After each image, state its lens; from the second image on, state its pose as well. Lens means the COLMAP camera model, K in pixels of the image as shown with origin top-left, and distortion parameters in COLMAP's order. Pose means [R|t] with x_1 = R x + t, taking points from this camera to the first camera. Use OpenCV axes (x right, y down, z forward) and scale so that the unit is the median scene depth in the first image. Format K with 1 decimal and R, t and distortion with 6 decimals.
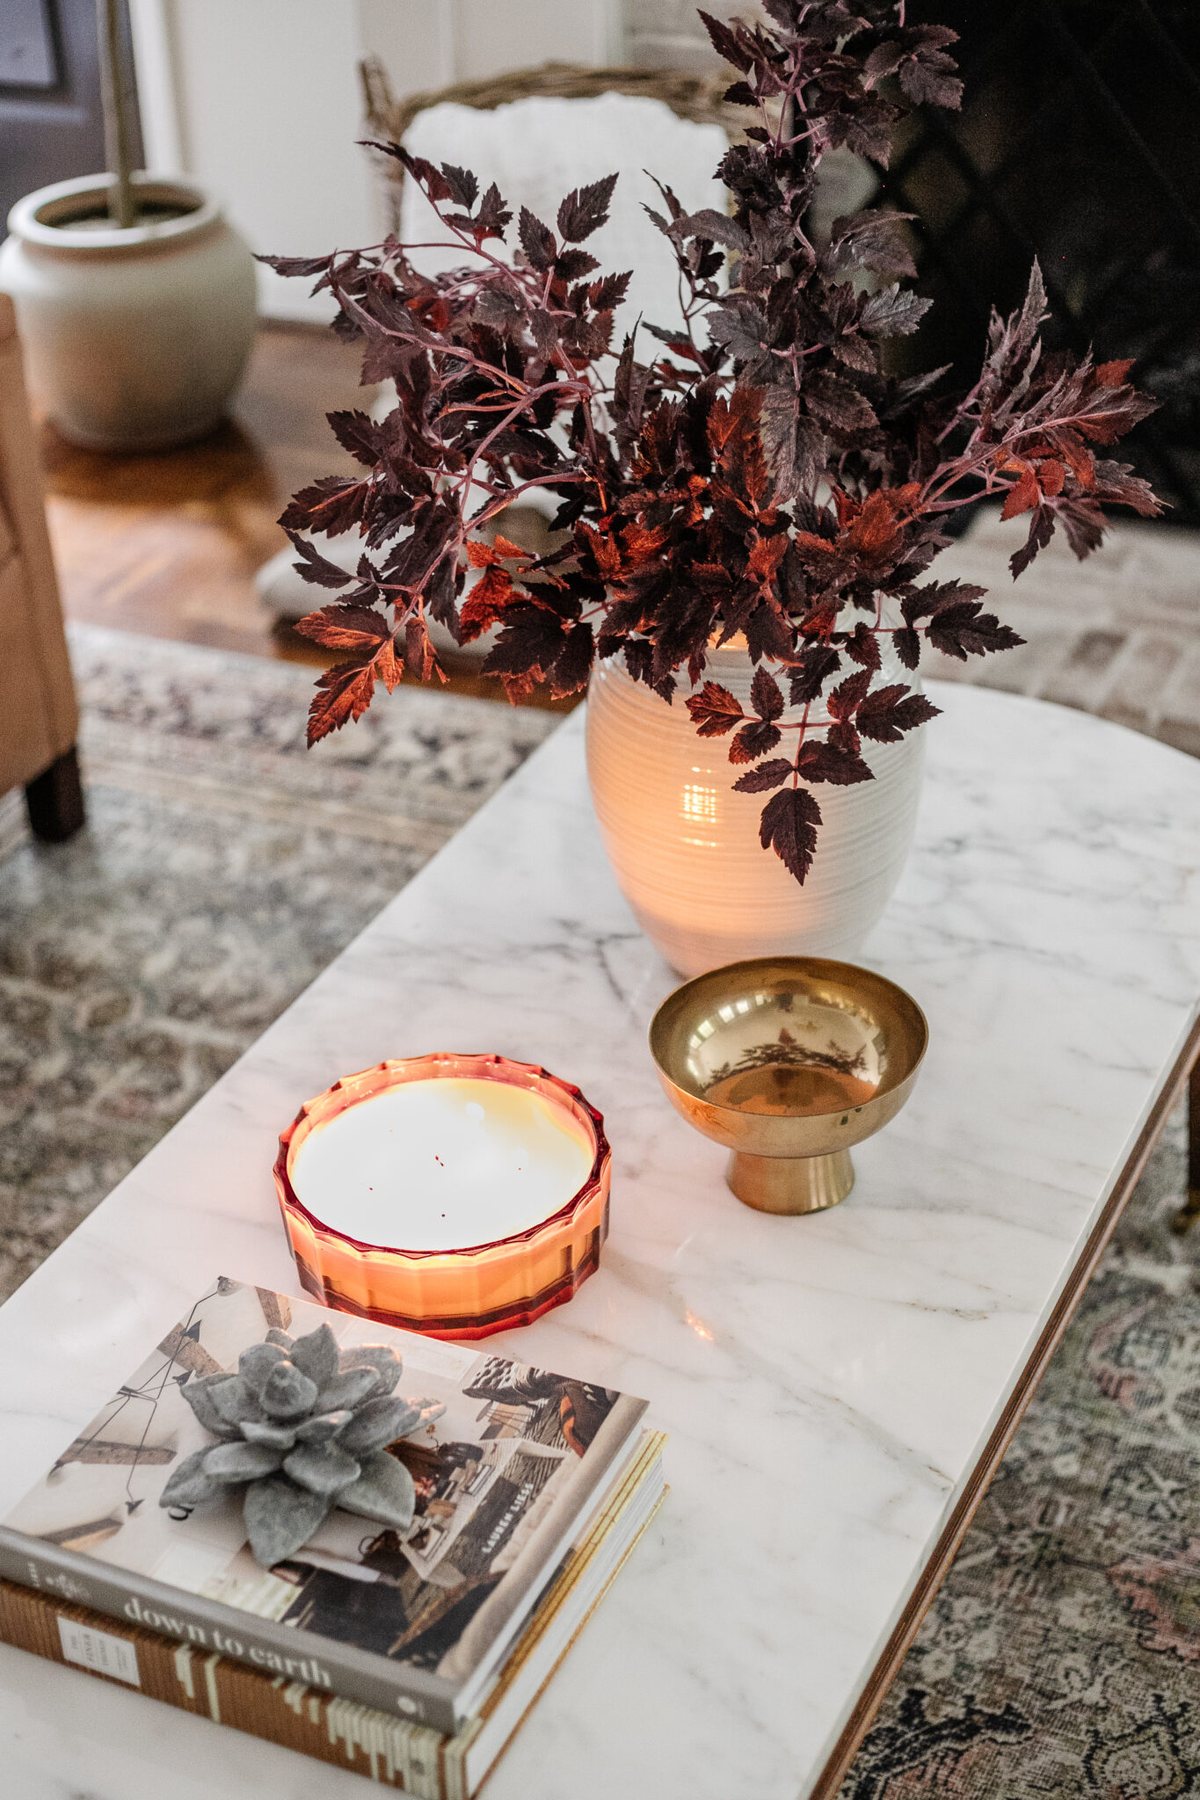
lens RADIAL K [[2545.6, 0, 597.8], [0, 2545.6, 900.5], [0, 0, 1]] dist [-0.027454, 0.000000]
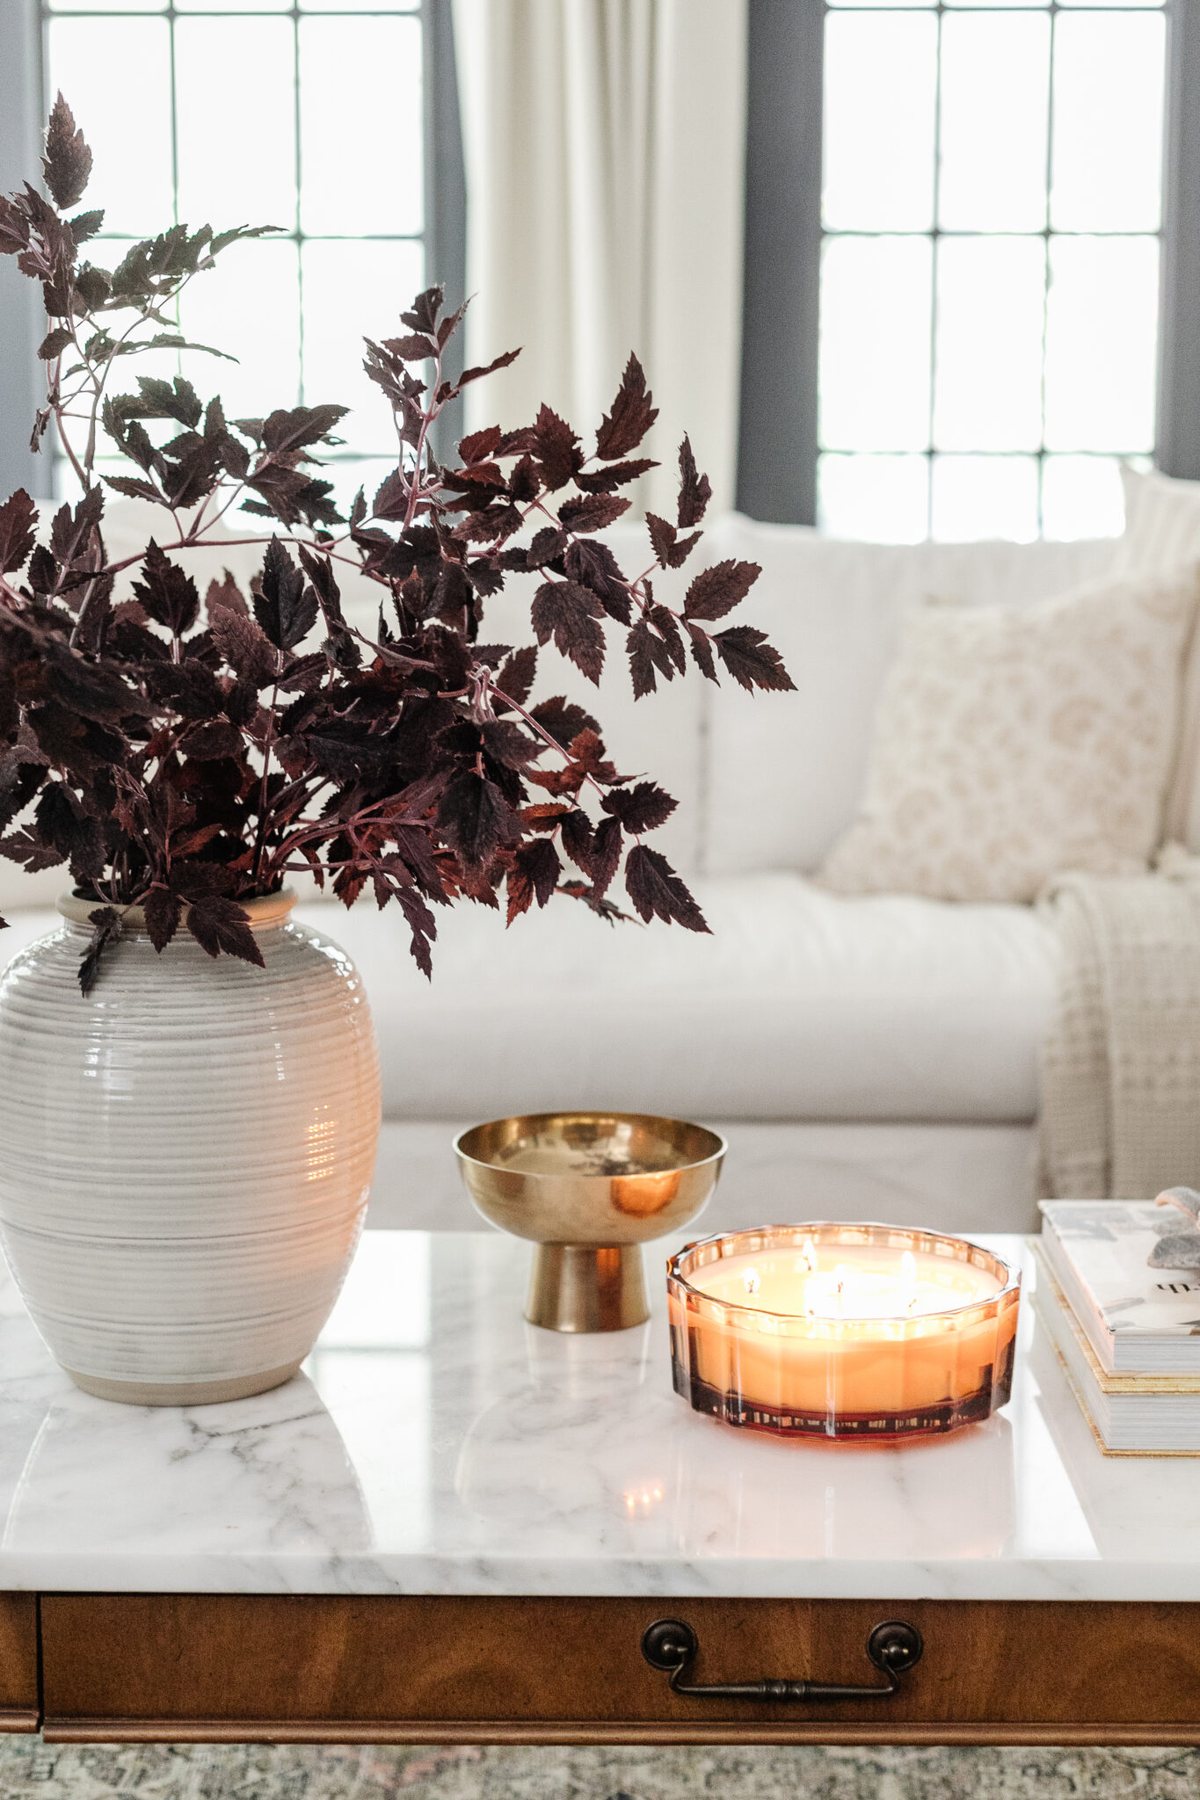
lens RADIAL K [[2474.8, 0, 597.0], [0, 2474.8, 898.9], [0, 0, 1]] dist [-0.075736, 0.000000]
pose [[-0.390603, -0.091117, 0.916039, -0.731813], [0.493788, 0.819081, 0.292026, -0.283812], [-0.776919, 0.566395, -0.274943, 1.080079]]
